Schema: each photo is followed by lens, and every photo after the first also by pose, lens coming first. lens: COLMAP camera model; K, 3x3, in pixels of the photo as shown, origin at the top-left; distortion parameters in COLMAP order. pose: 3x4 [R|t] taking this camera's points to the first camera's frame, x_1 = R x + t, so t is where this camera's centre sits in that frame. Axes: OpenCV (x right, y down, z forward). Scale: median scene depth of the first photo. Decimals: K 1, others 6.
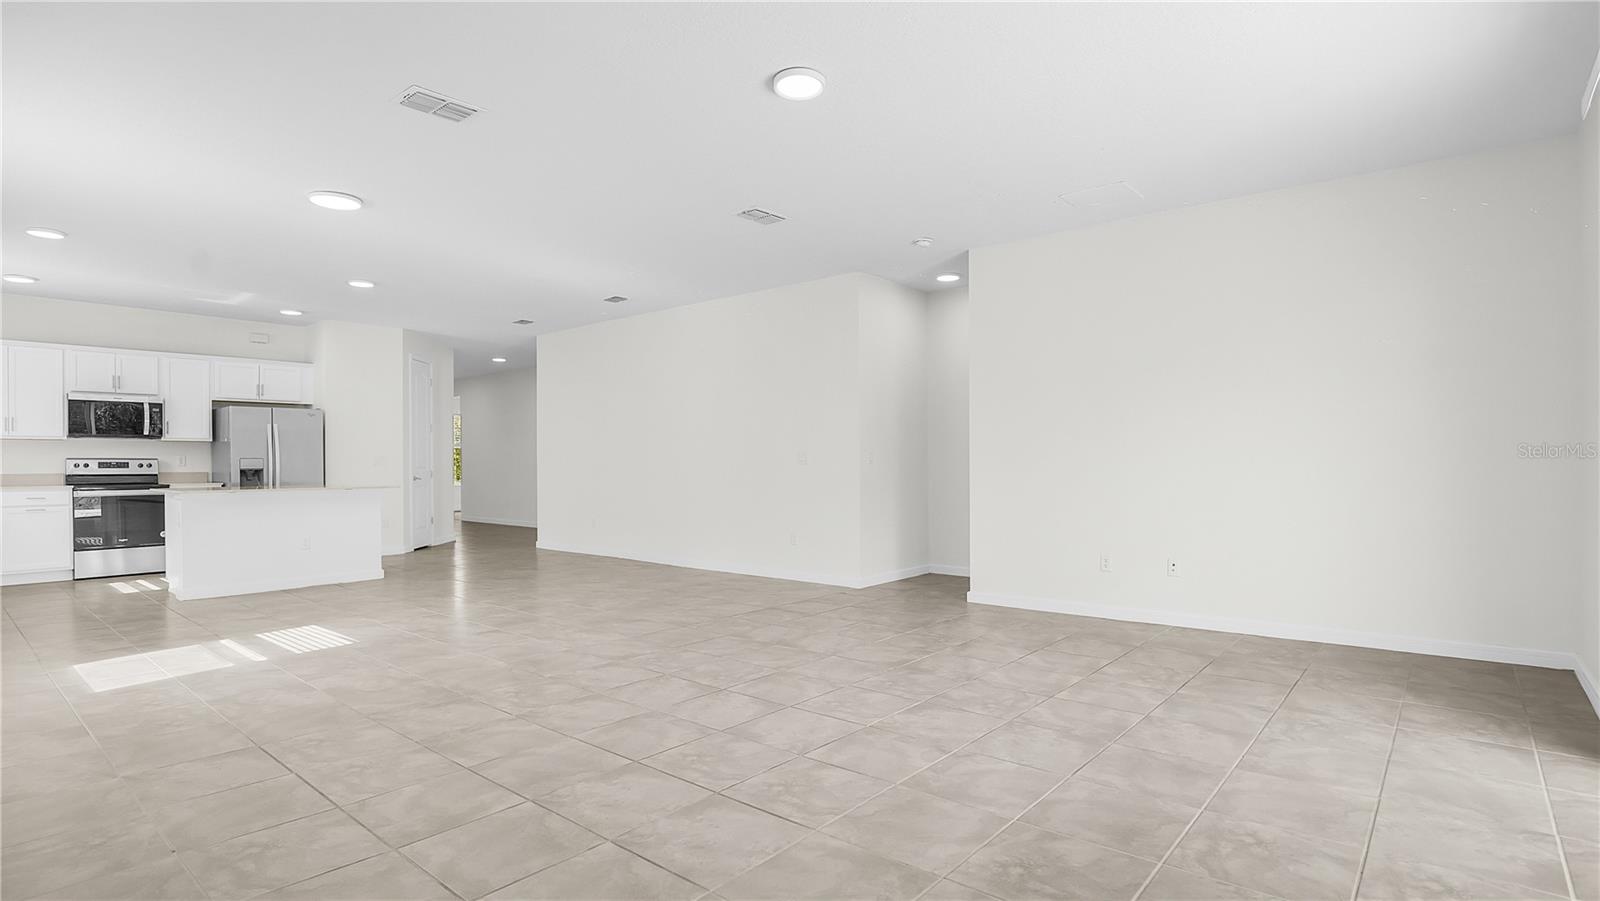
lens RADIAL K [[794.4, 0, 799.4], [0, 794.4, 473.1], [0, 0, 1]] dist [-0.023101, 0.001131]
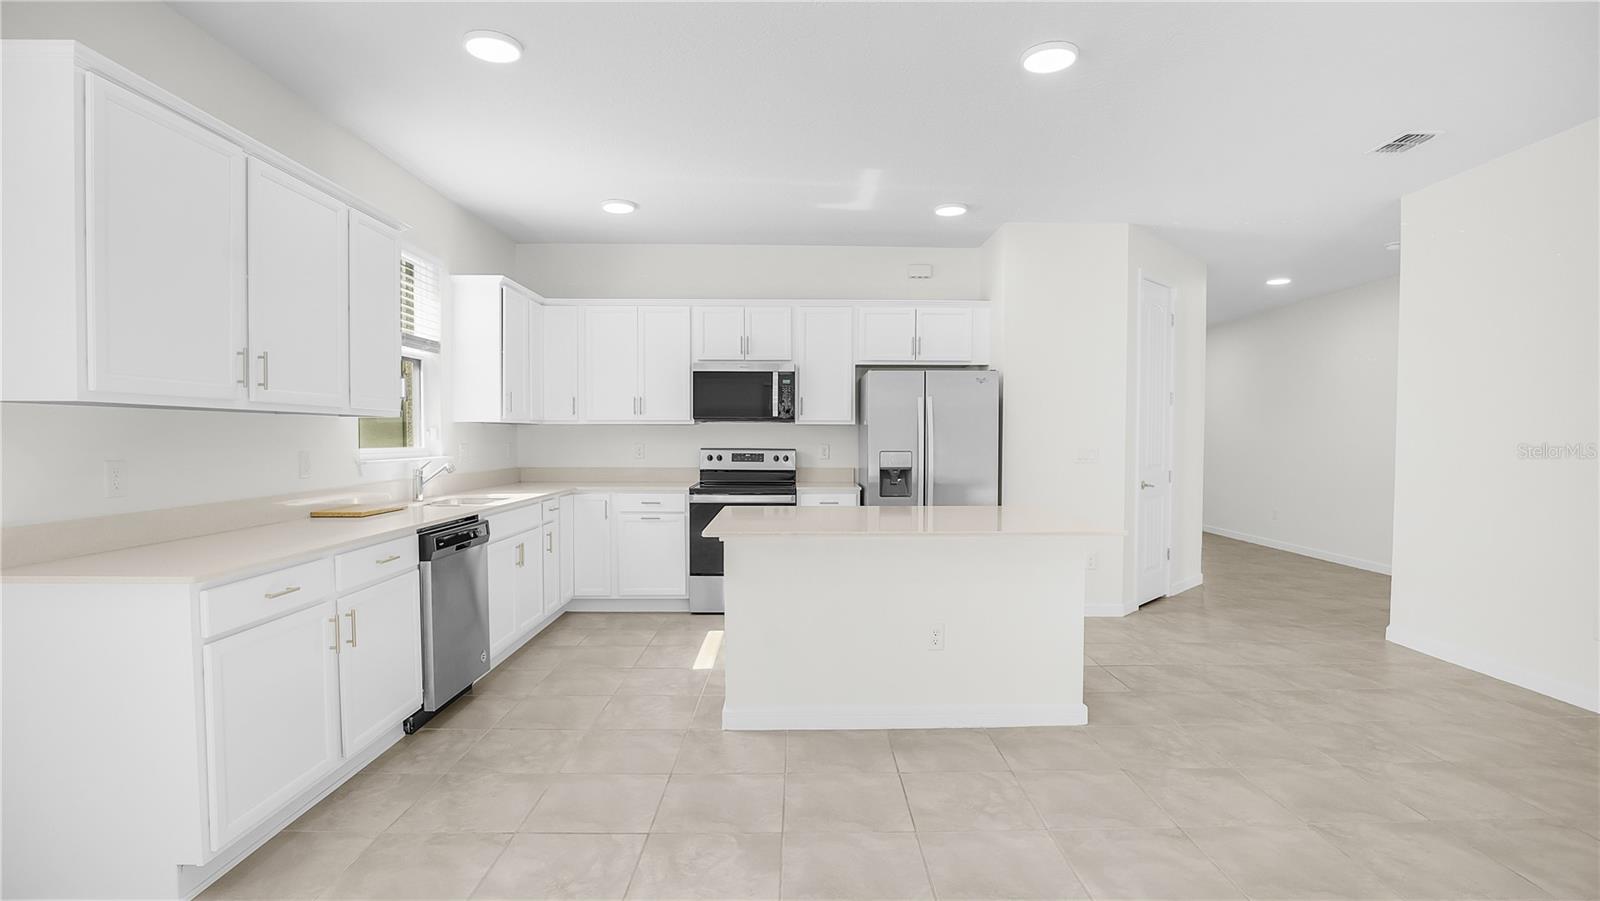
lens RADIAL K [[759.0, 0, 805.1], [0, 759.0, 454.1], [0, 0, 1]] dist [-0.017058, 0.000593]
pose [[0.662696, 0.023059, -0.748534, -0.294661], [-0.014643, 0.999734, 0.017834, -0.027355], [0.748746, -0.000858, 0.662857, 0.556536]]
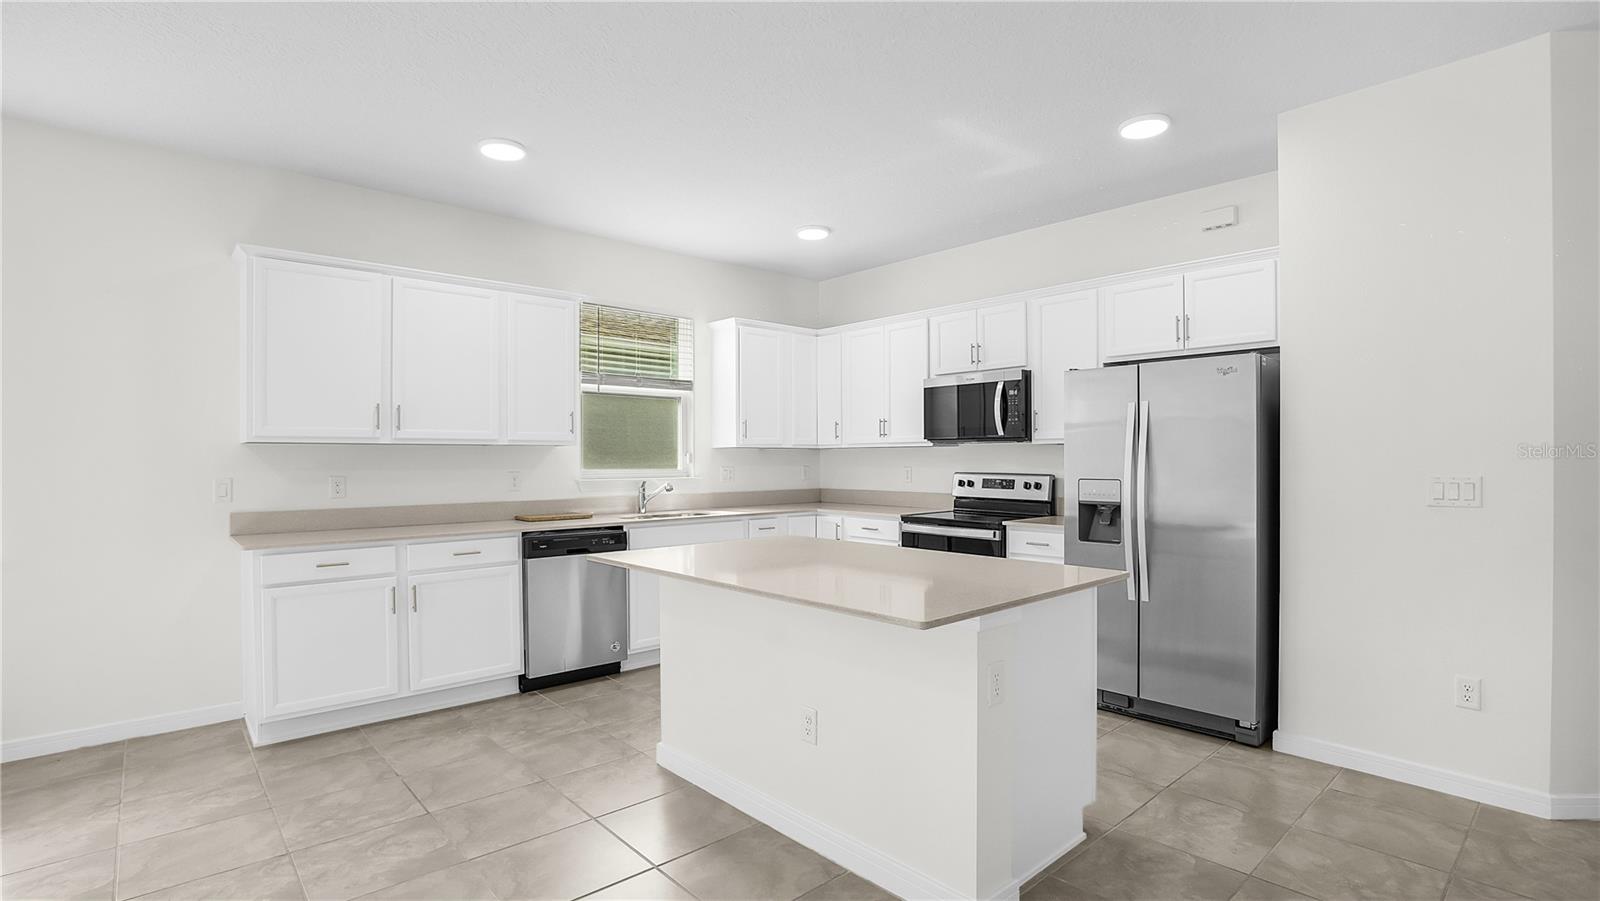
lens RADIAL K [[759.0, 0, 805.1], [0, 759.0, 454.1], [0, 0, 1]] dist [-0.017058, 0.000593]
pose [[-0.122894, -0.000494, -0.992420, -0.241514], [-0.009713, 0.999953, 0.000705, -0.033532], [0.992372, 0.009726, -0.122893, 0.918623]]
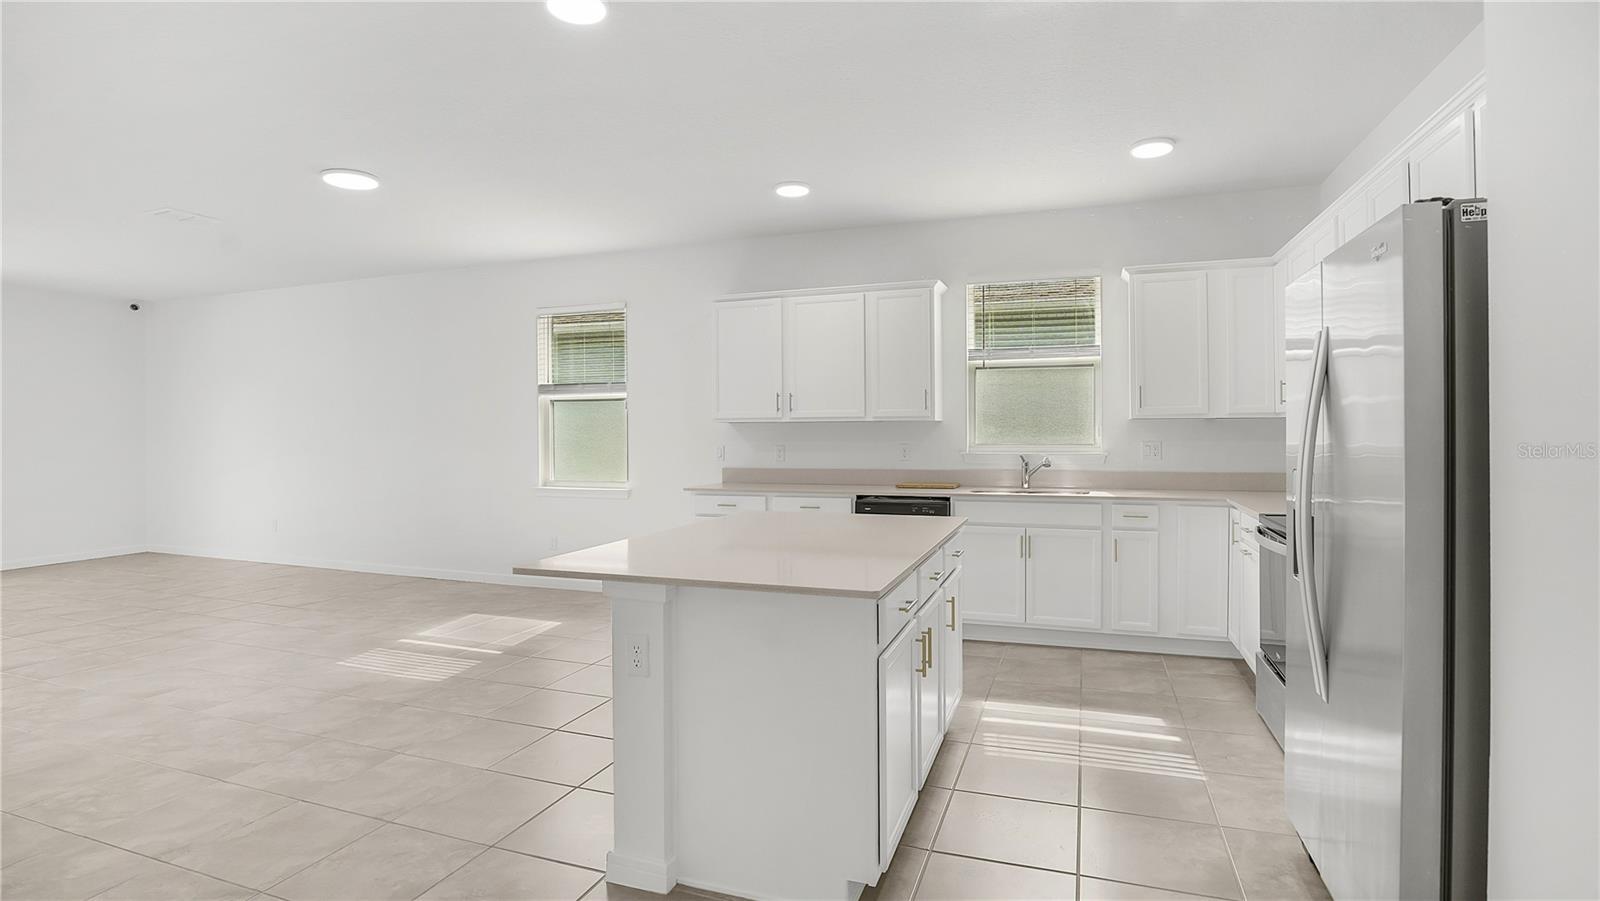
lens RADIAL K [[745.4, 0, 838.5], [0, 745.4, 436.3], [0, 0, 1]] dist [-0.043209, 0.000243]
pose [[-0.926635, 0.009384, -0.375845, -0.494502], [0.003843, 0.999873, 0.015492, -0.034753], [0.375942, 0.012911, -0.926553, 1.216879]]
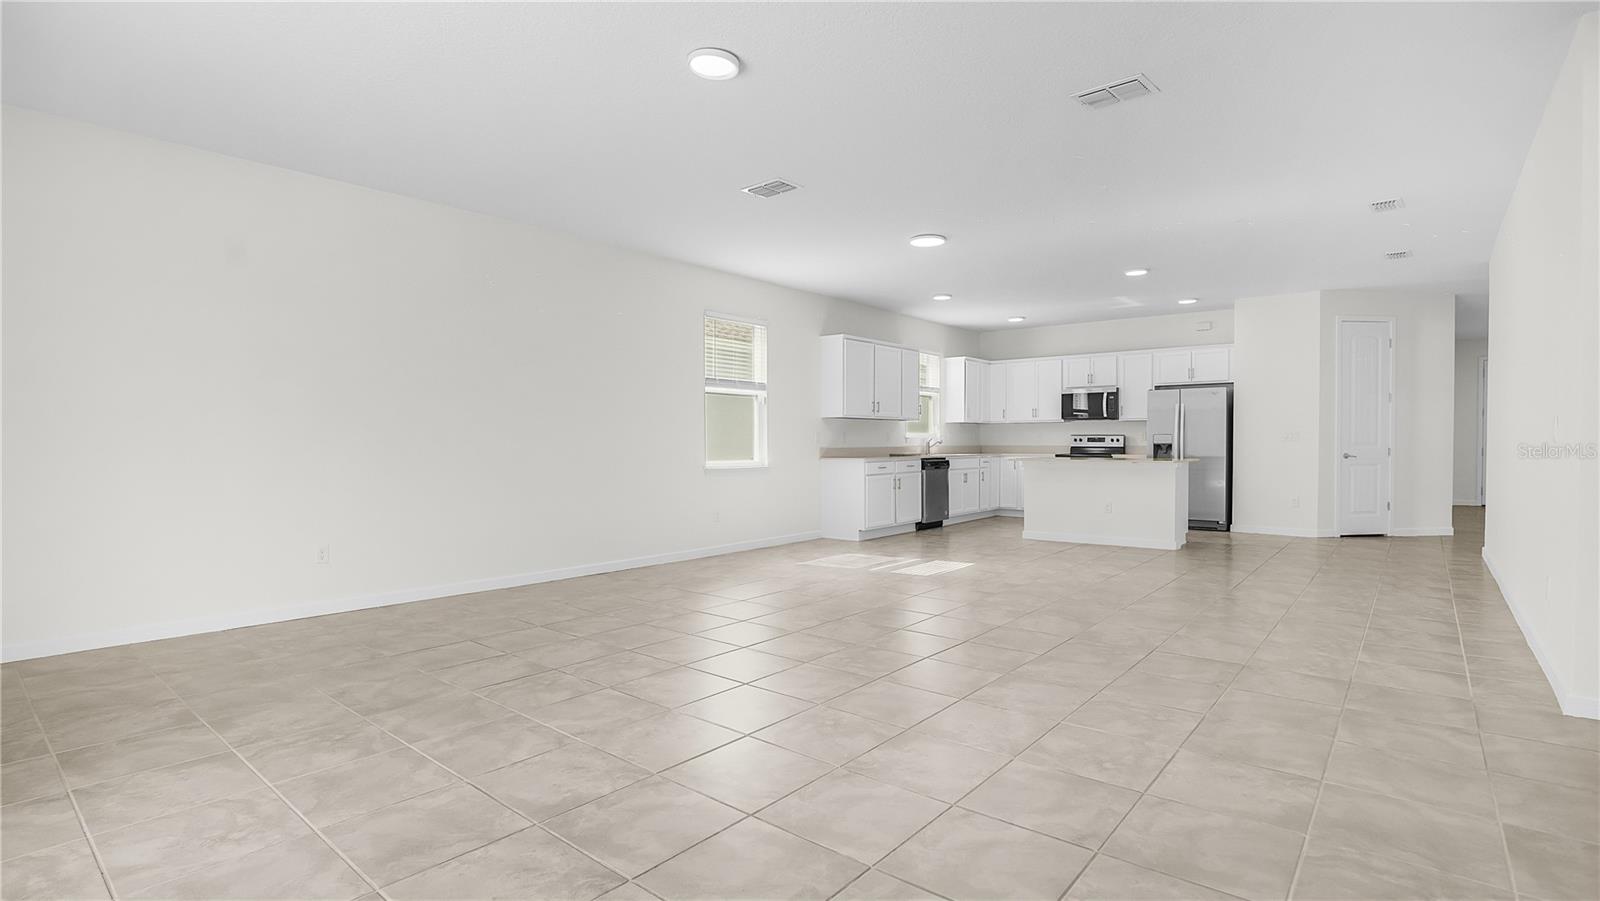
lens RADIAL K [[747.3, 0, 800.0], [0, 747.3, 450.5], [0, 0, 1]] dist [-0.030476, 0.000347]
pose [[0.012401, 0.016494, -0.999787, 0.409480], [-0.011429, 0.999801, 0.016352, -0.006862], [0.999858, 0.011224, 0.012587, 0.468305]]
